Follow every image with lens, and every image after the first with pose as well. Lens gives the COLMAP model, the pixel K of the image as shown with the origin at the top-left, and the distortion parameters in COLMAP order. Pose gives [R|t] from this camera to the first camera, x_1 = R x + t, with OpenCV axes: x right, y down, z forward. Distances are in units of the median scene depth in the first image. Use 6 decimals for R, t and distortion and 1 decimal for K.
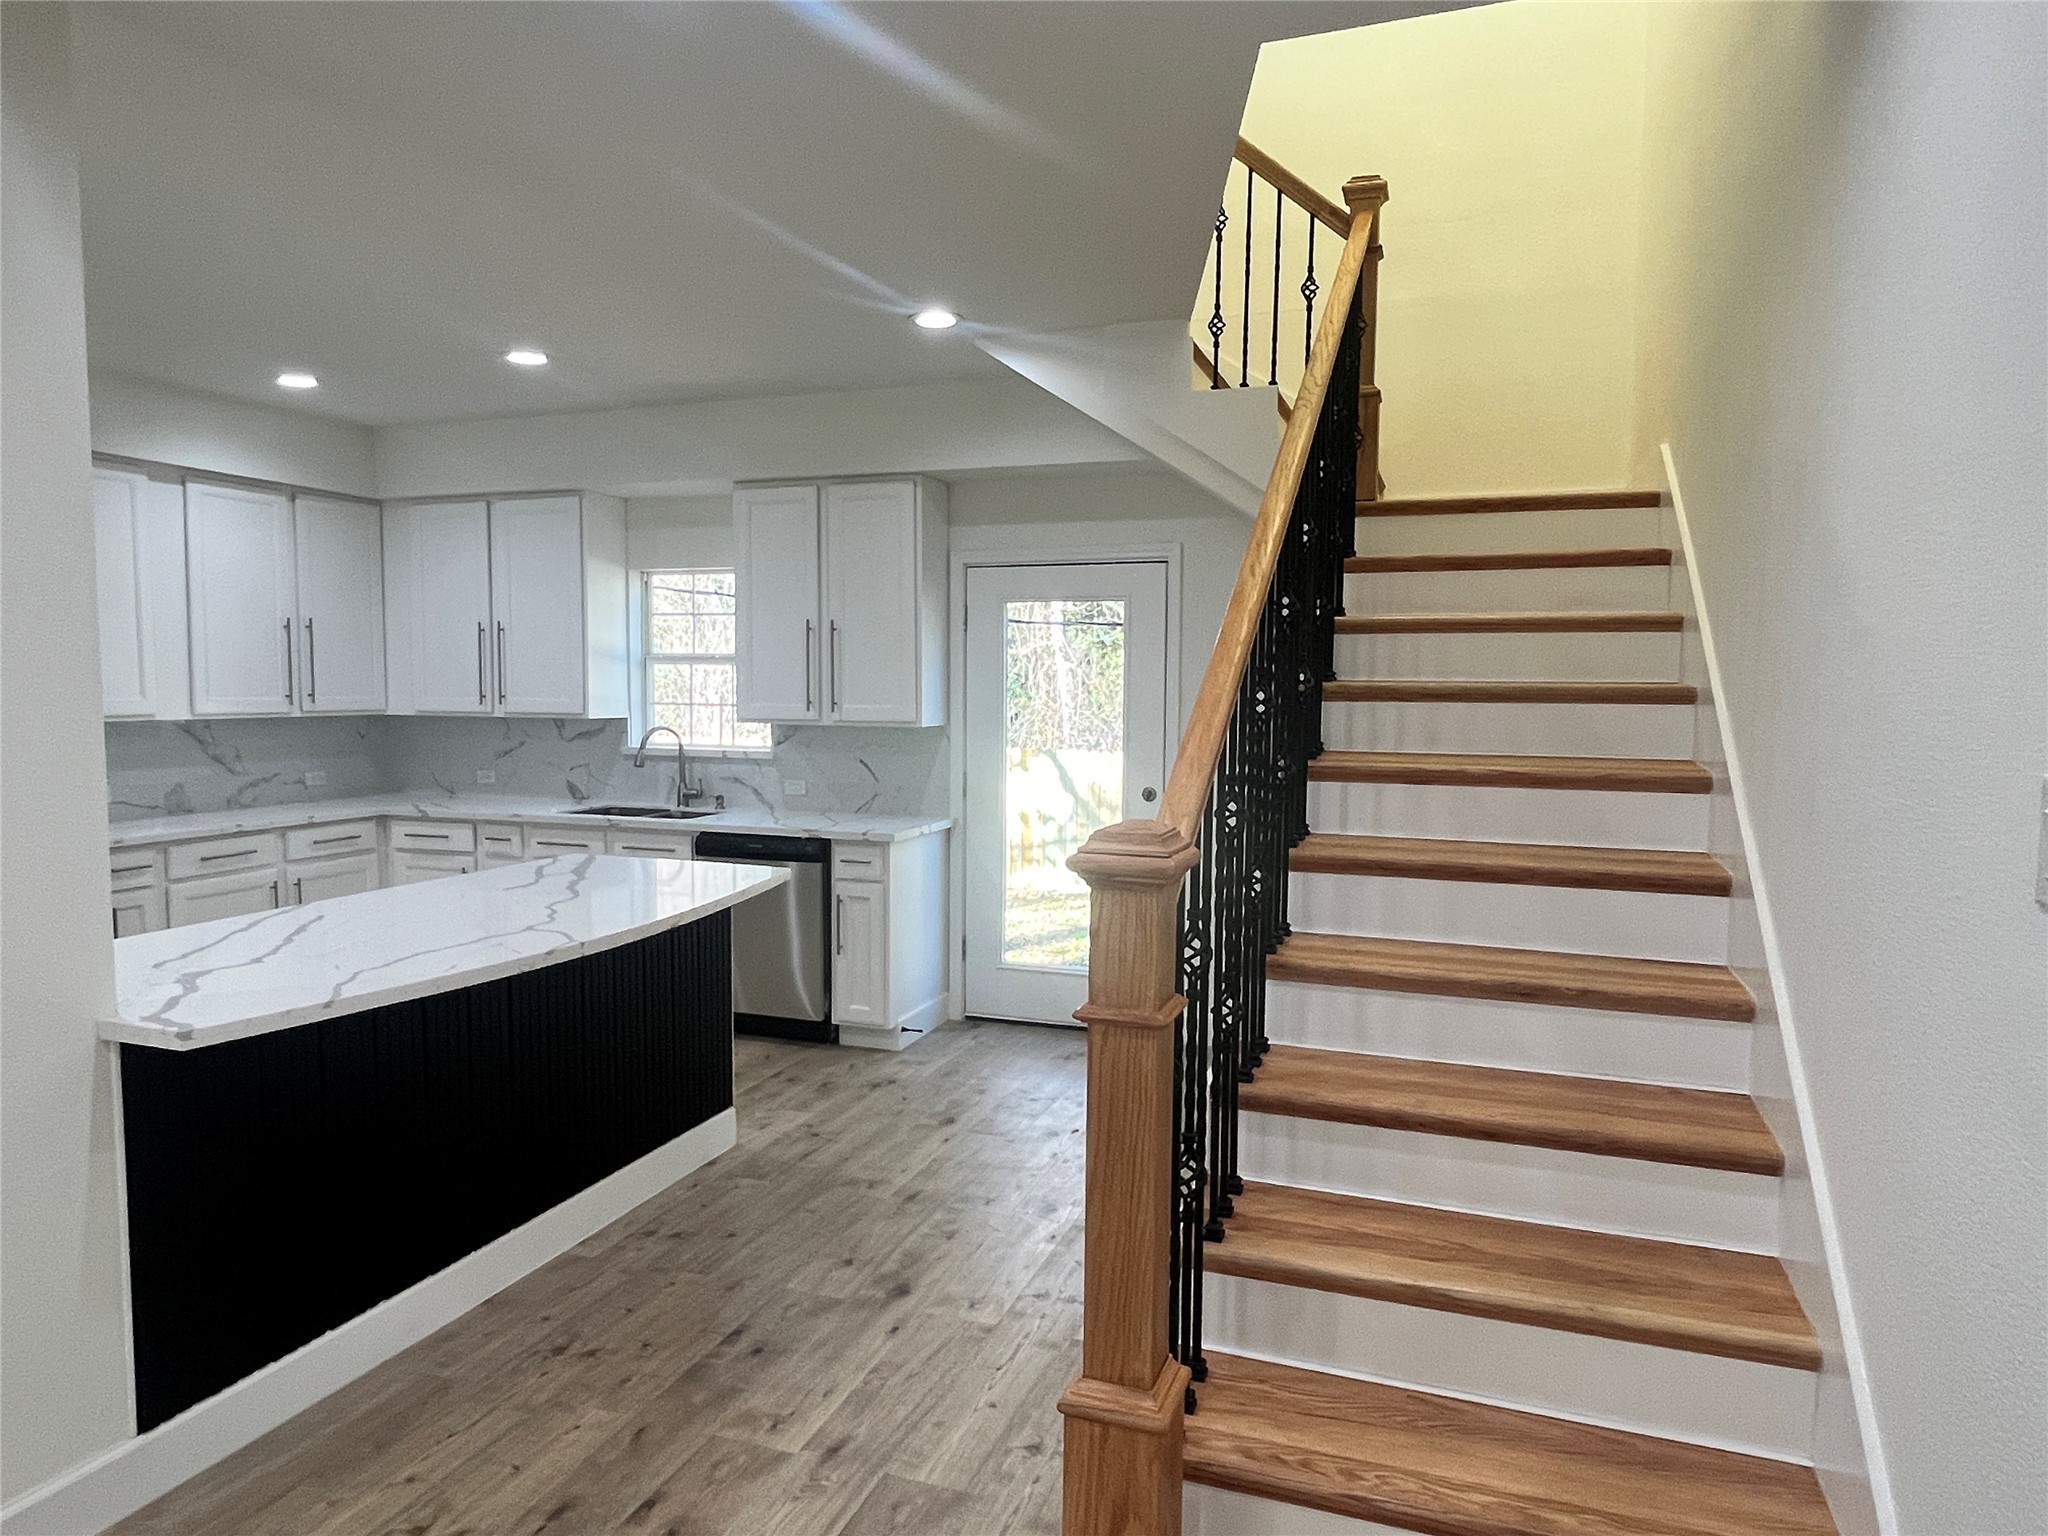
lens RADIAL K [[1271.3, 0, 1029.1], [0, 1271.3, 776.3], [0, 0, 1]] dist [-0.005111, 0.002317]
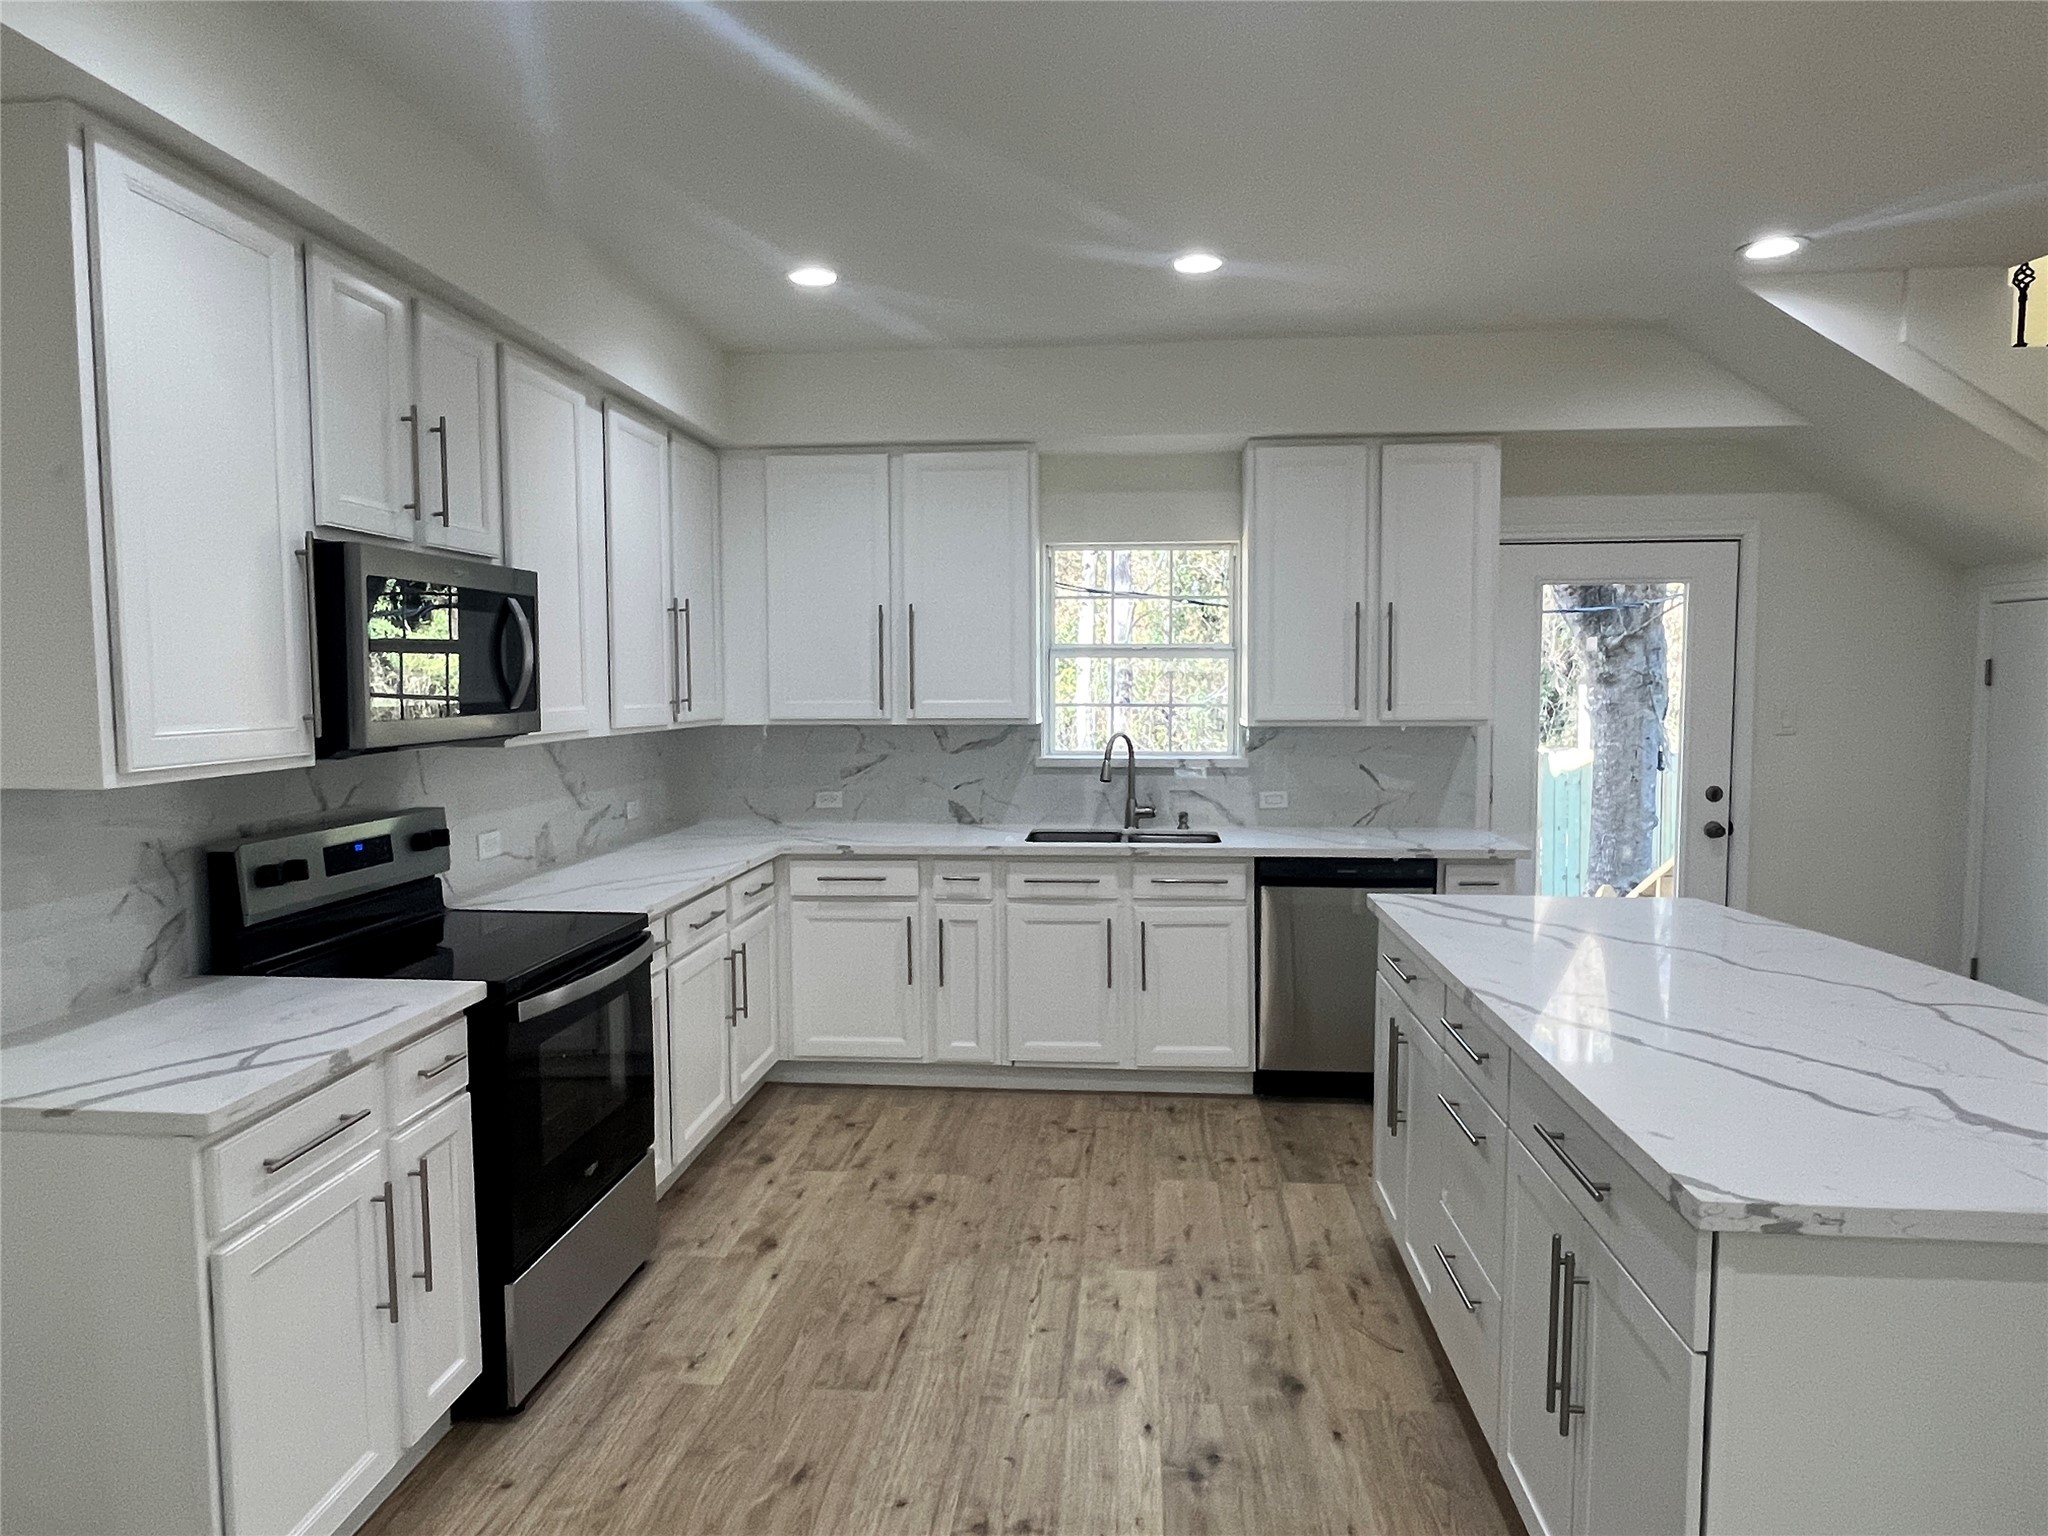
lens RADIAL K [[1271.3, 0, 1023.2], [0, 1271.3, 778.5], [0, 0, 1]] dist [-0.005111, 0.002317]
pose [[0.968823, -0.030926, 0.245816, -0.570088], [0.029506, 0.999520, 0.009460, -0.019070], [-0.245990, -0.001912, 0.969270, 0.217083]]
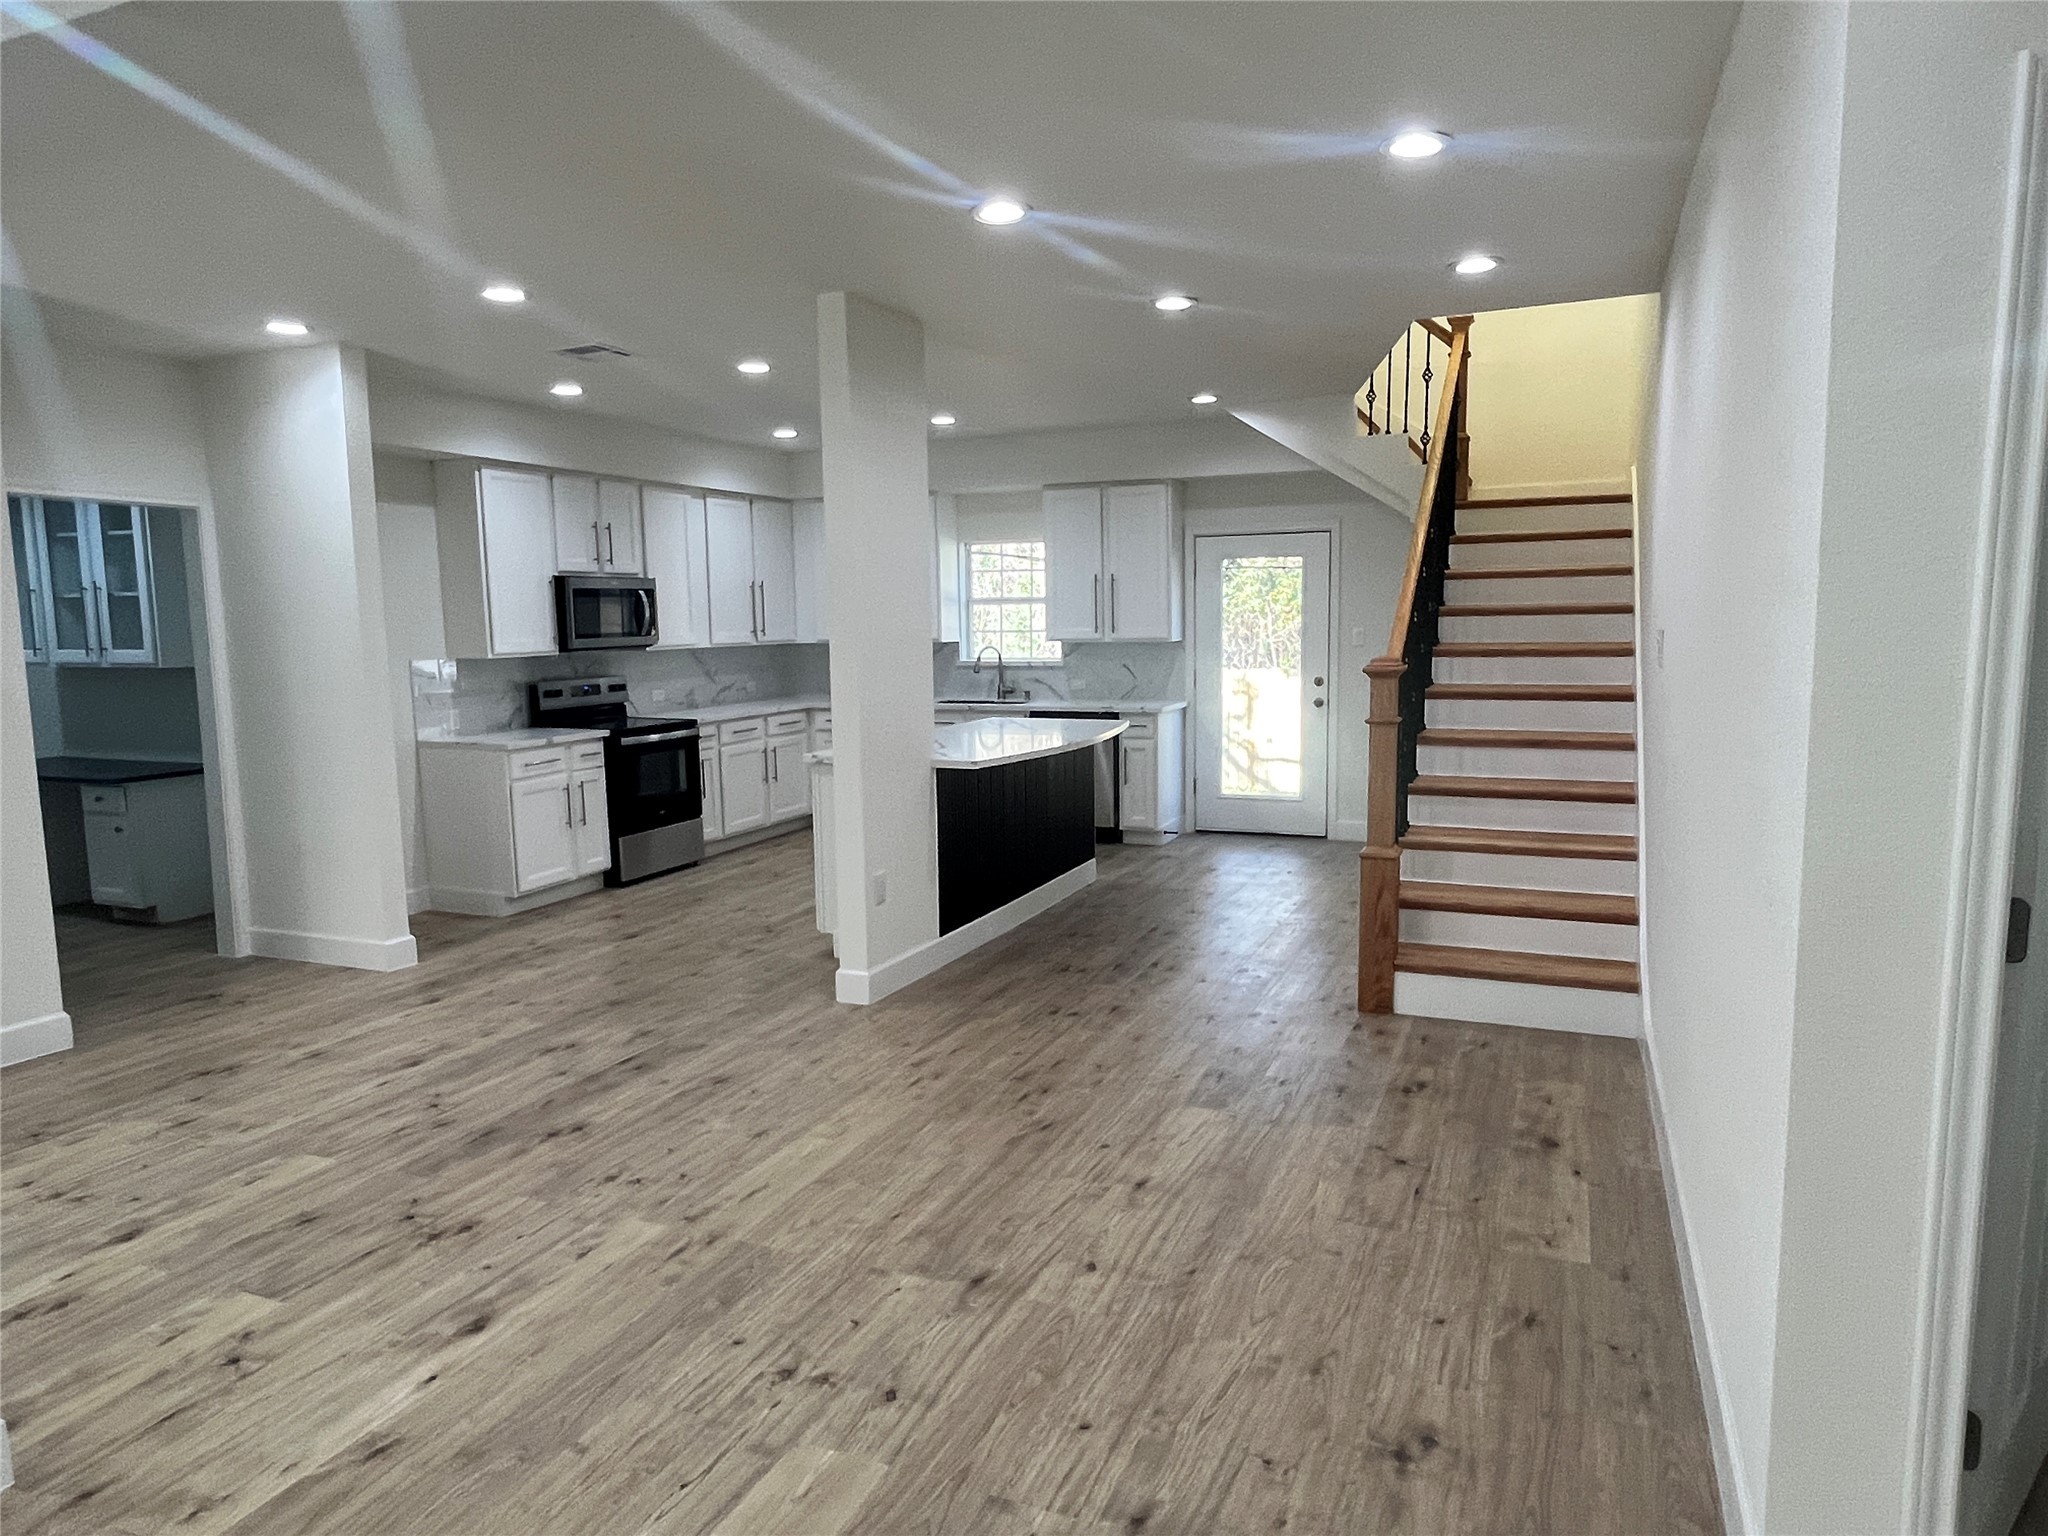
lens RADIAL K [[1271.3, 0, 1038.0], [0, 1271.3, 774.9], [0, 0, 1]] dist [-0.005111, 0.002317]
pose [[0.998198, -0.016735, -0.057622, -0.149775], [0.019682, 0.998507, 0.050959, 0.039562], [0.056684, -0.052002, 0.997037, -0.538048]]
